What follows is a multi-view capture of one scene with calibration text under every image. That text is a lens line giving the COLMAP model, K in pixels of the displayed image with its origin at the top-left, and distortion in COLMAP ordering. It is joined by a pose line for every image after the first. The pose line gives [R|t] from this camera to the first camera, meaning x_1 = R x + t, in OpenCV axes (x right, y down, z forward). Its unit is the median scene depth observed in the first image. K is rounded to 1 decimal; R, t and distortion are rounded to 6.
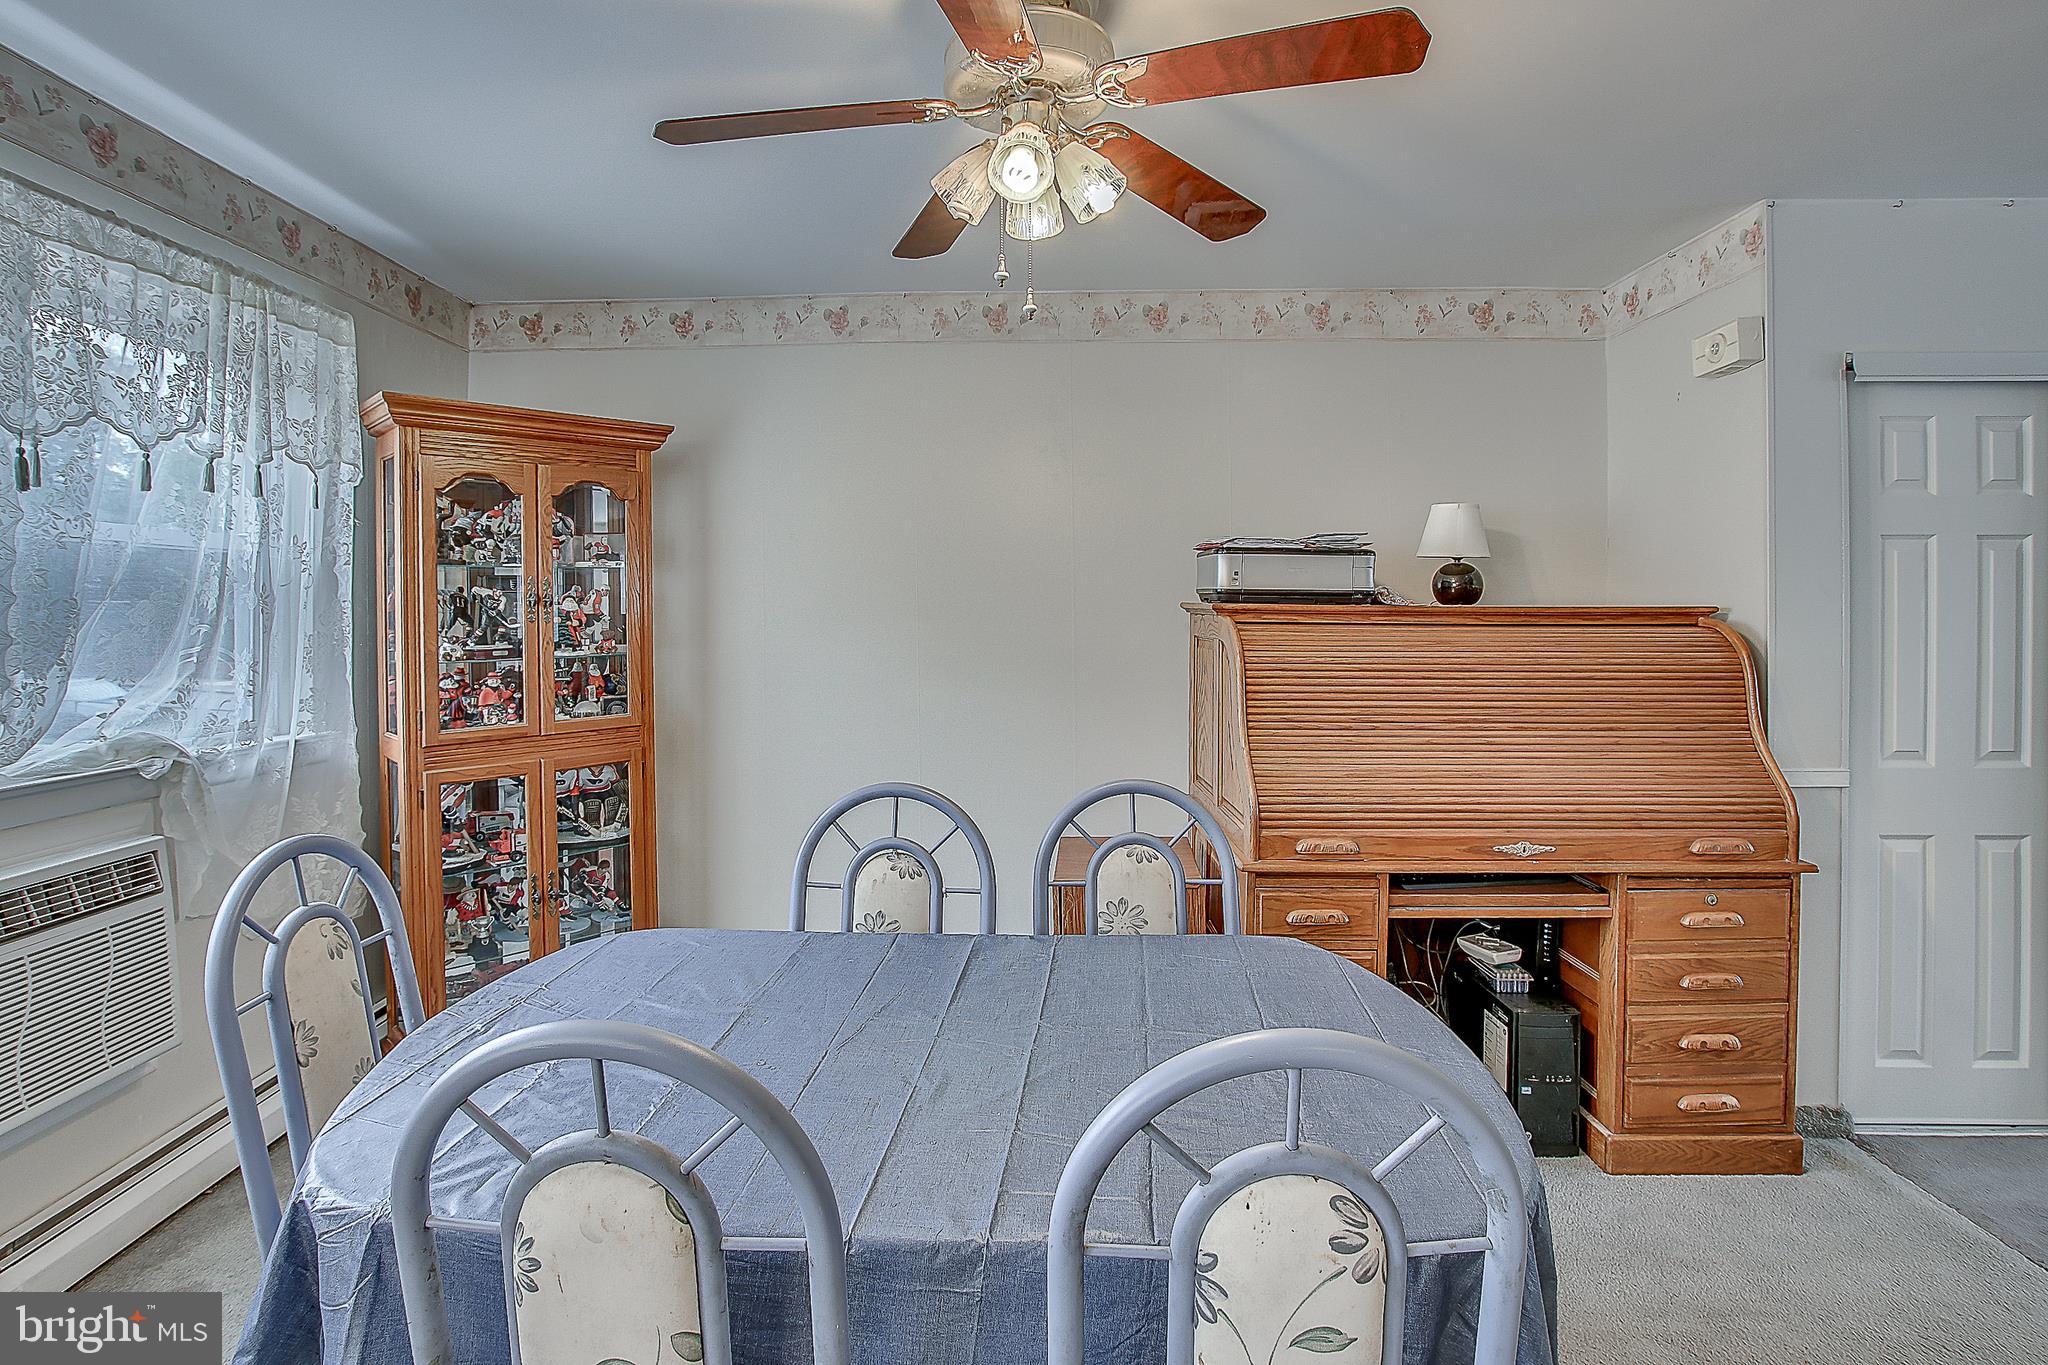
lens RADIAL K [[970.5, 0, 1023.9], [0, 970.5, 628.2], [0, 0, 1]] dist [-0.048194, 0.009463]
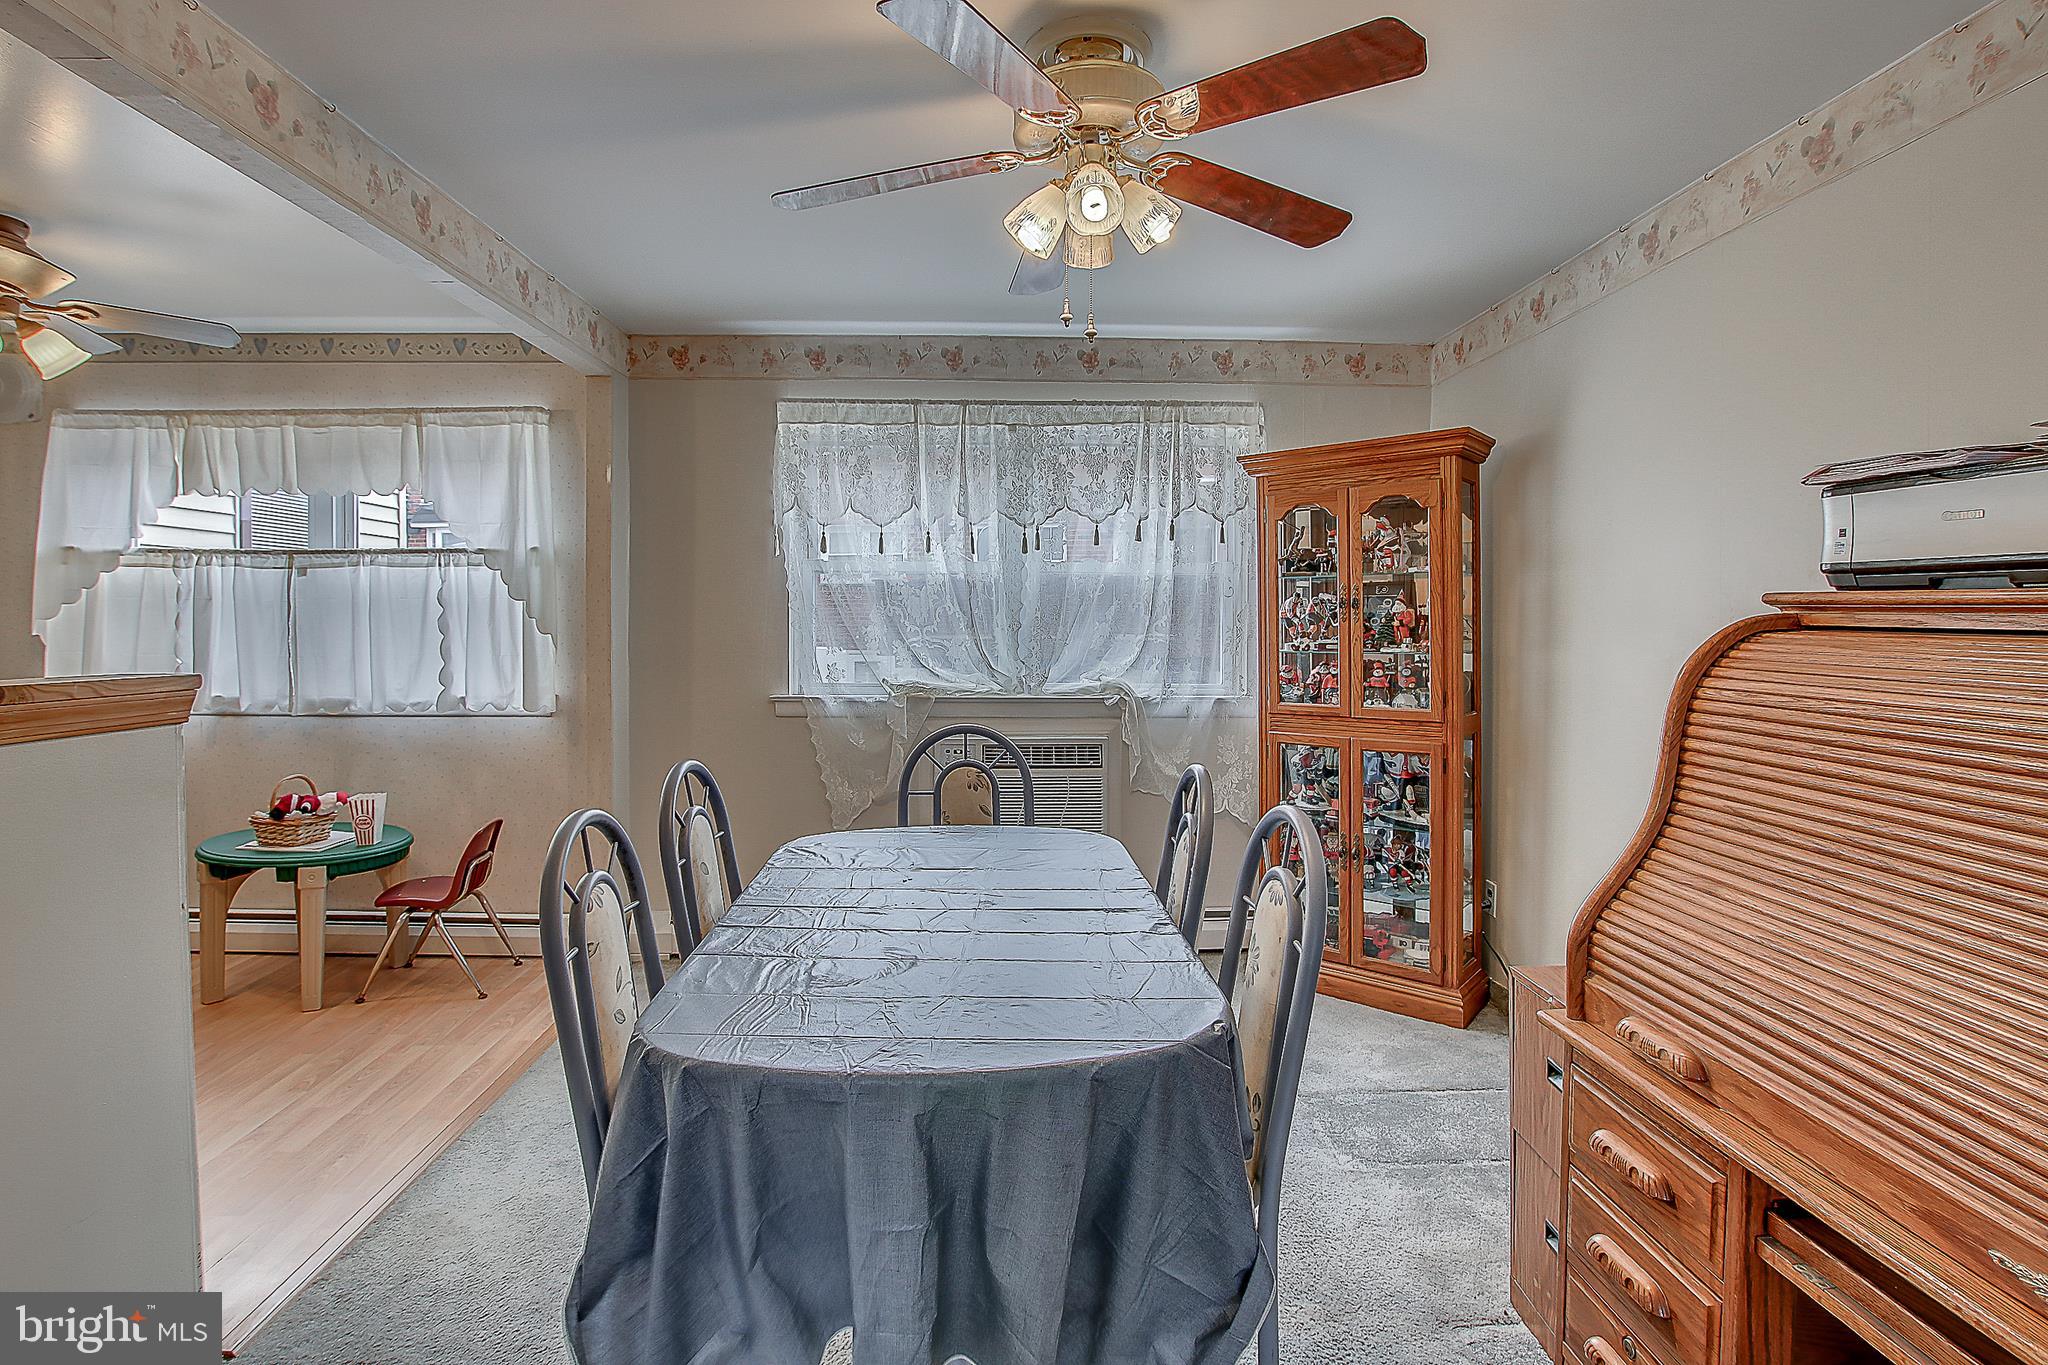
lens RADIAL K [[956.3, 0, 1014.7], [0, 956.3, 631.3], [0, 0, 1]] dist [-0.043739, 0.008891]
pose [[0.066038, 0.017602, -0.997662, 0.764455], [-0.016272, 0.999730, 0.016562, -0.007960], [0.997684, 0.015141, 0.066306, 0.613845]]
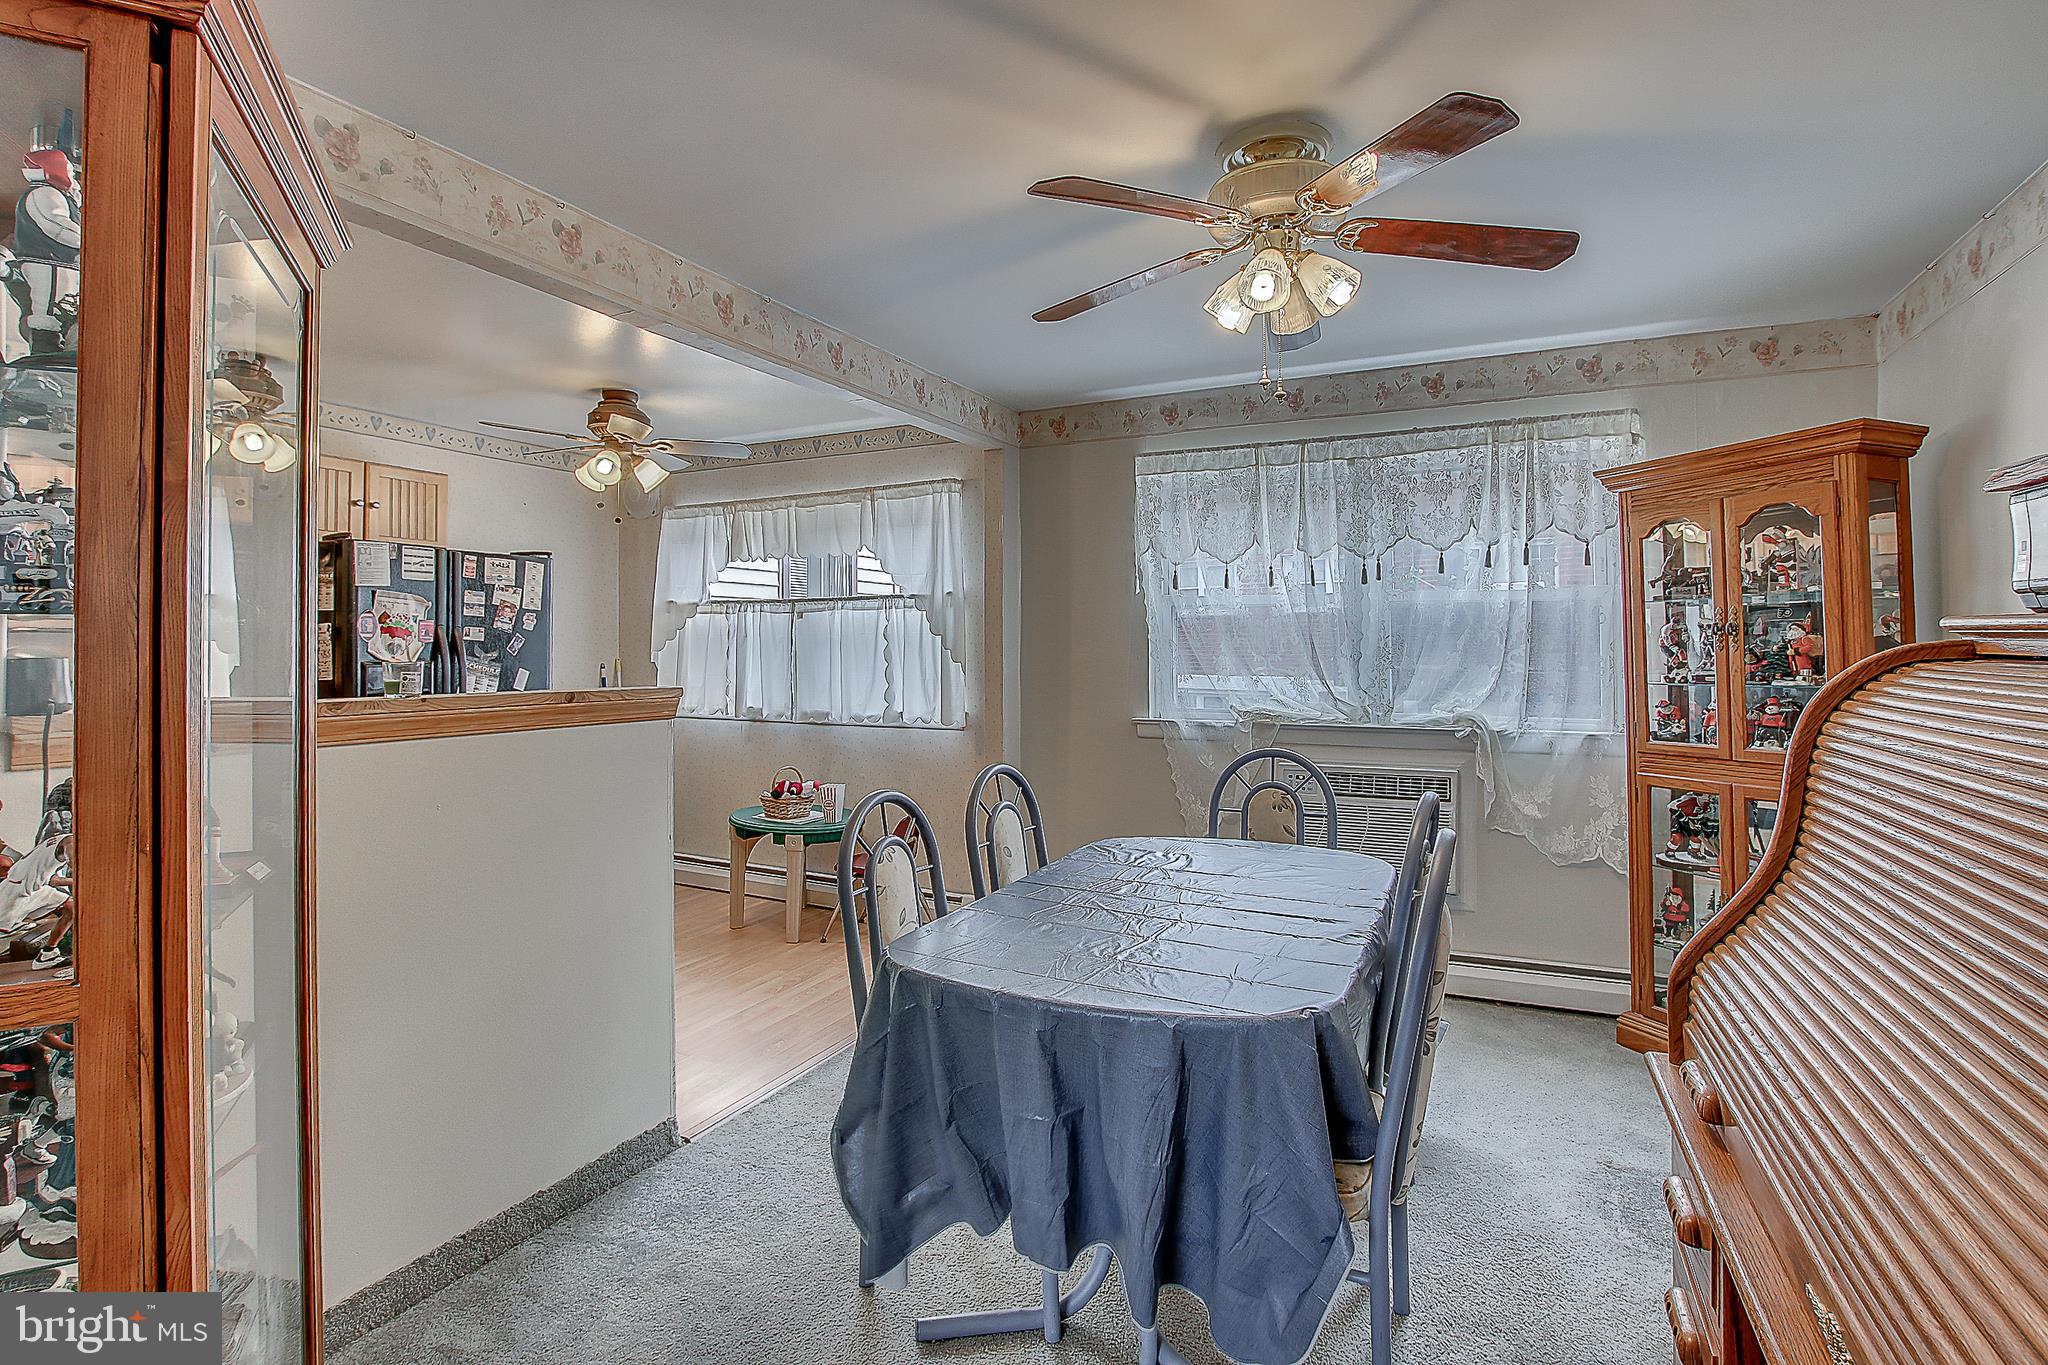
lens RADIAL K [[970.5, 0, 1023.9], [0, 970.5, 628.2], [0, 0, 1]] dist [-0.048194, 0.009463]
pose [[-0.414007, -0.013553, -0.910173, 0.888160], [-0.008724, 0.999902, -0.010921, -0.014031], [0.910232, 0.003419, -0.414084, 0.879550]]
